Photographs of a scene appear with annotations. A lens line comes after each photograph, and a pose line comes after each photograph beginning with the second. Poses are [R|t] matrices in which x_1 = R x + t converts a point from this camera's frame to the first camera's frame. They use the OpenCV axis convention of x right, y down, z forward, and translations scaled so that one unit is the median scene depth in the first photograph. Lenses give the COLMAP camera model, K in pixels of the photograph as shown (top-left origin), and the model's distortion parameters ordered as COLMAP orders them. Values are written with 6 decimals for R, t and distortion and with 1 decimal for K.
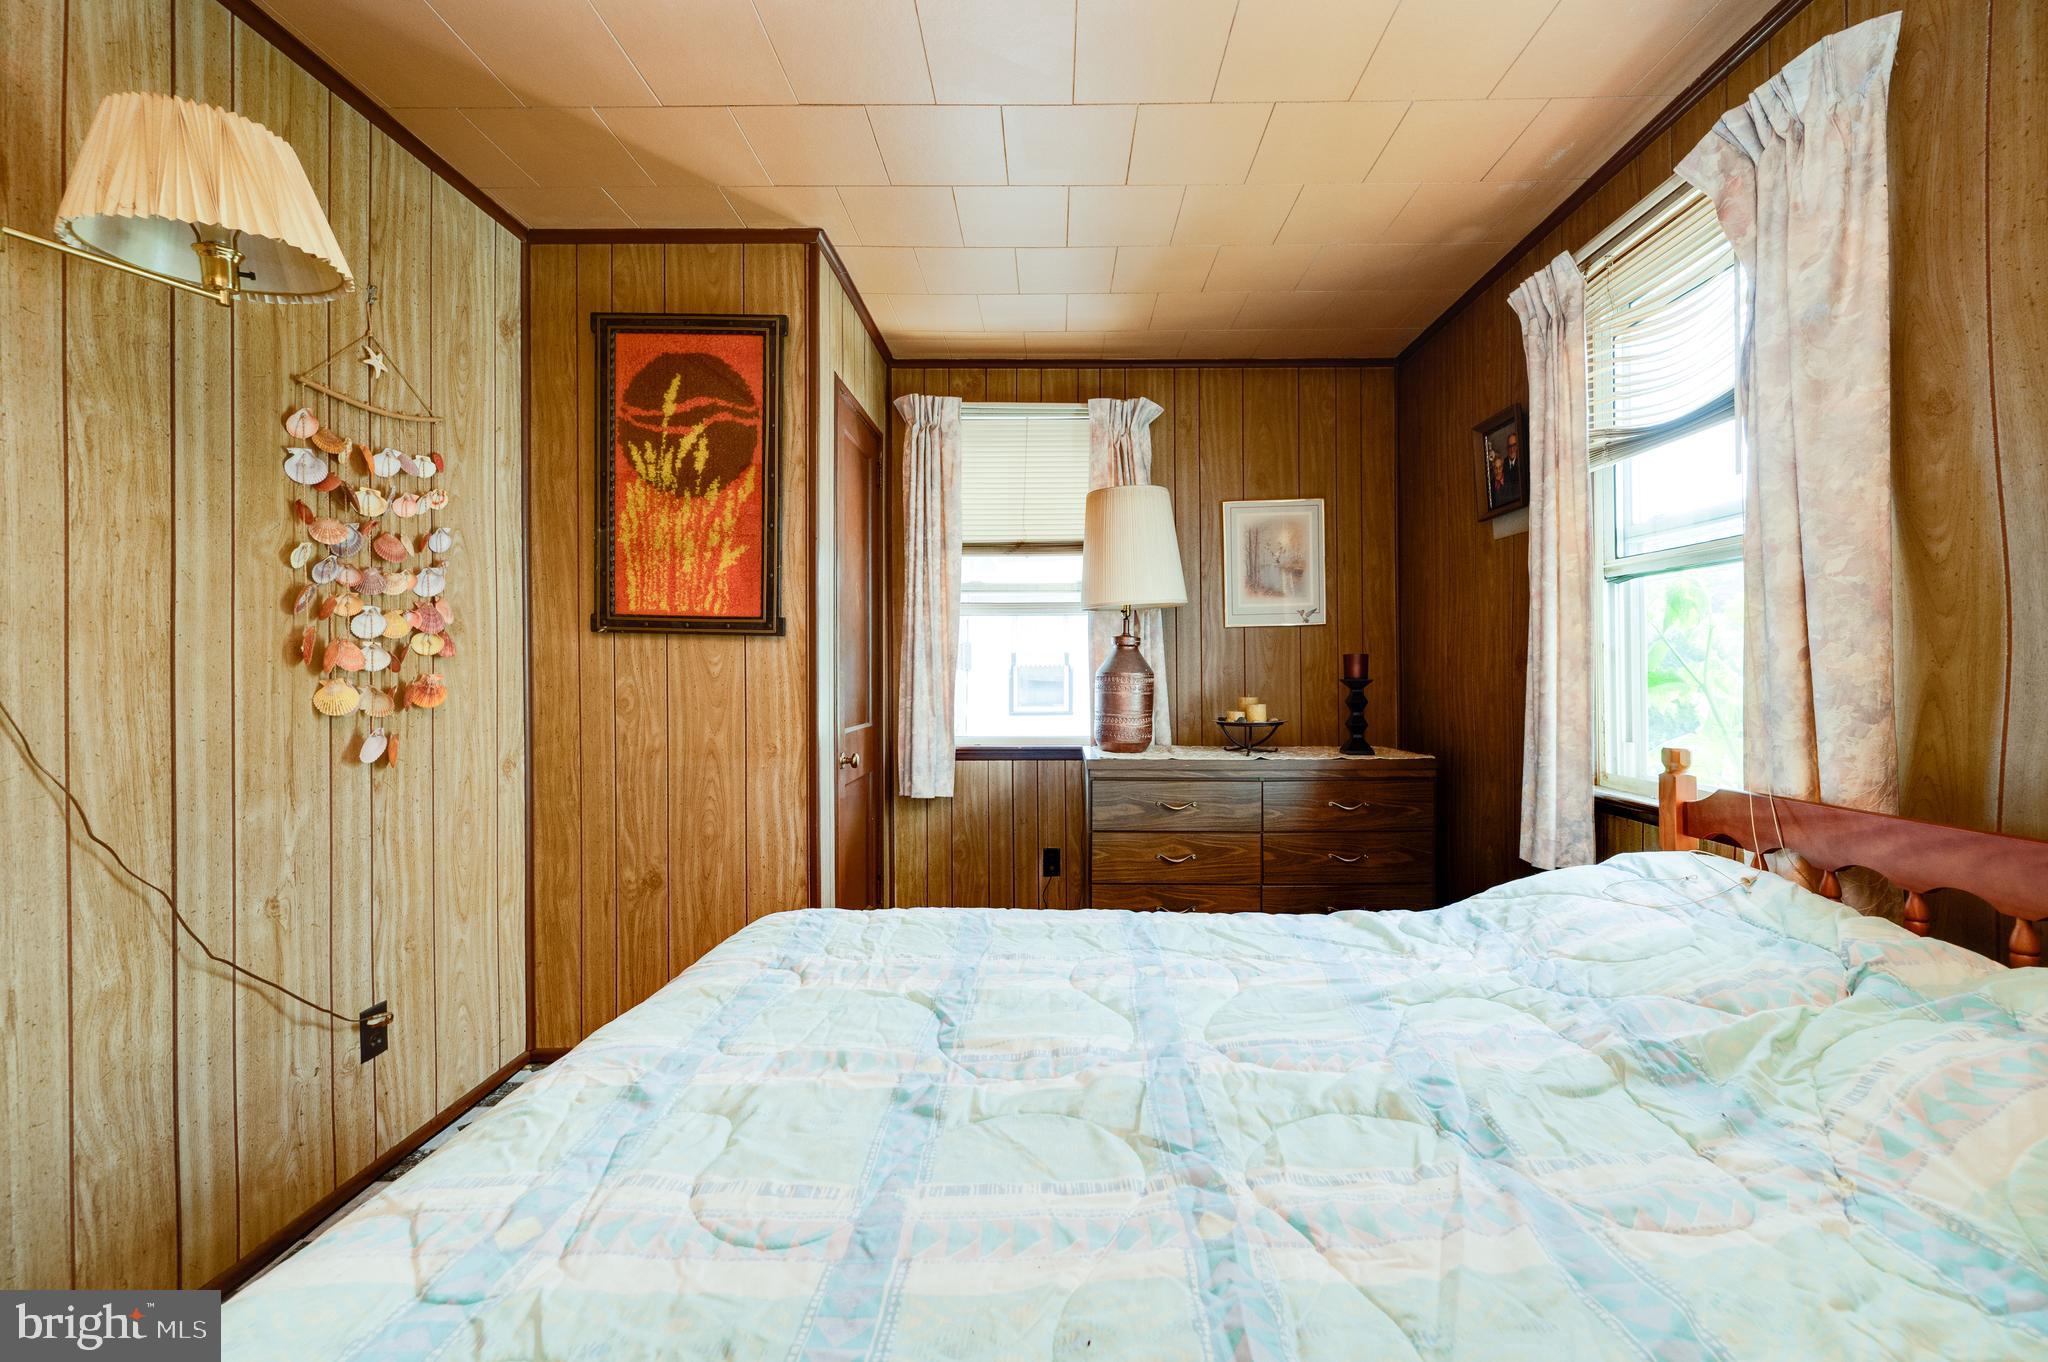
lens RADIAL K [[802.2, 0, 1027.6], [0, 802.2, 673.9], [0, 0, 1]] dist [-0.004065, -0.000829]
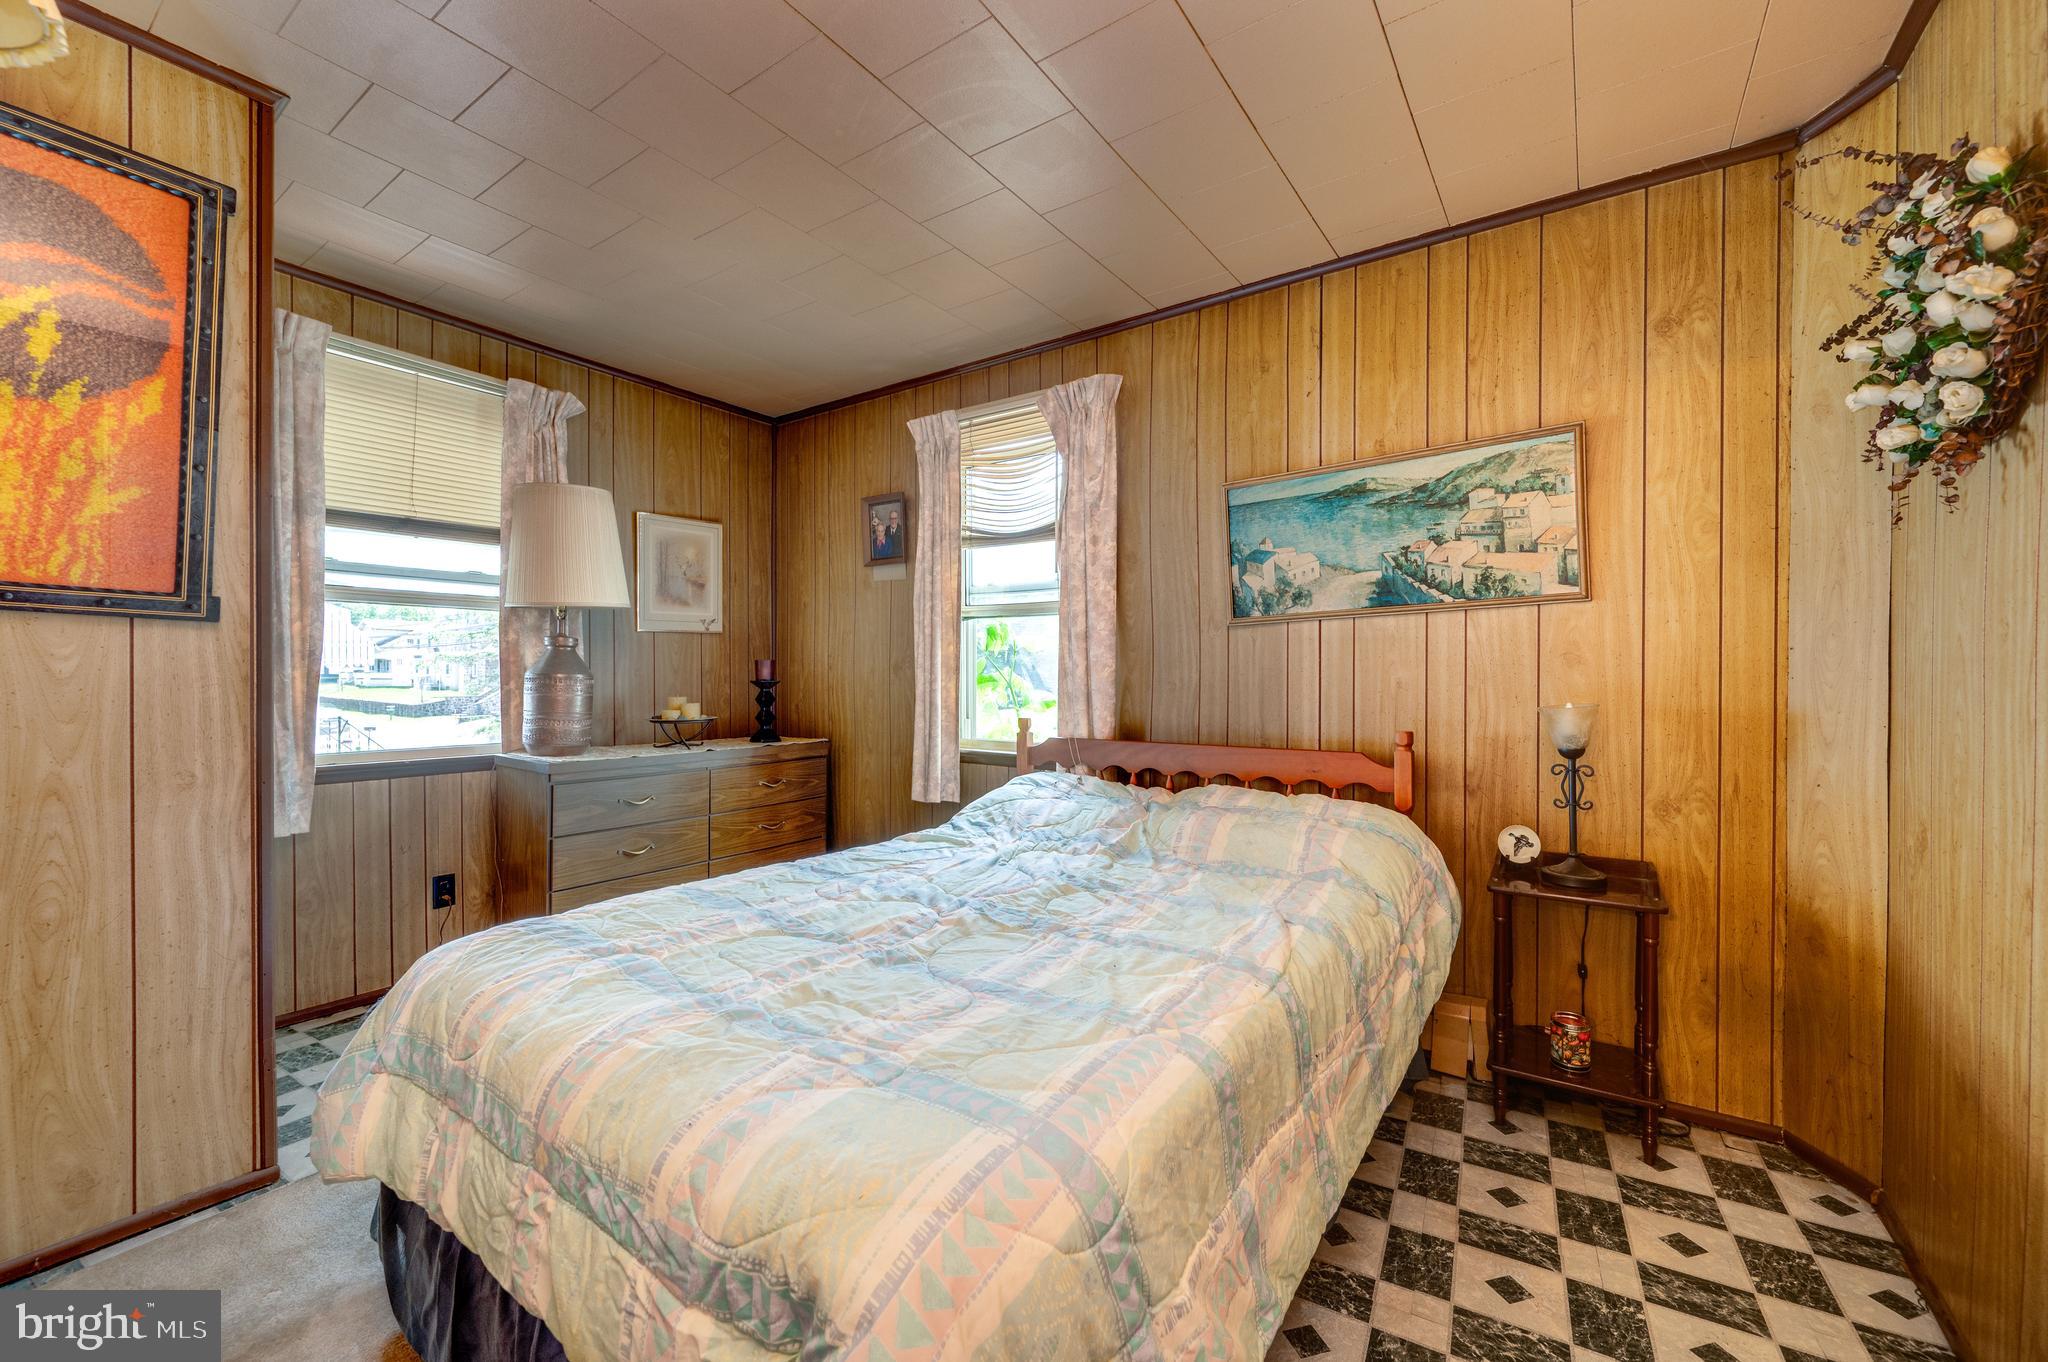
lens RADIAL K [[802.2, 0, 1034.6], [0, 802.2, 680.6], [0, 0, 1]] dist [-0.004065, -0.000829]
pose [[0.562024, -0.001038, 0.827120, -0.481824], [-0.003325, 0.999988, 0.003514, 0.001325], [-0.827114, -0.004725, 0.562014, -0.026990]]
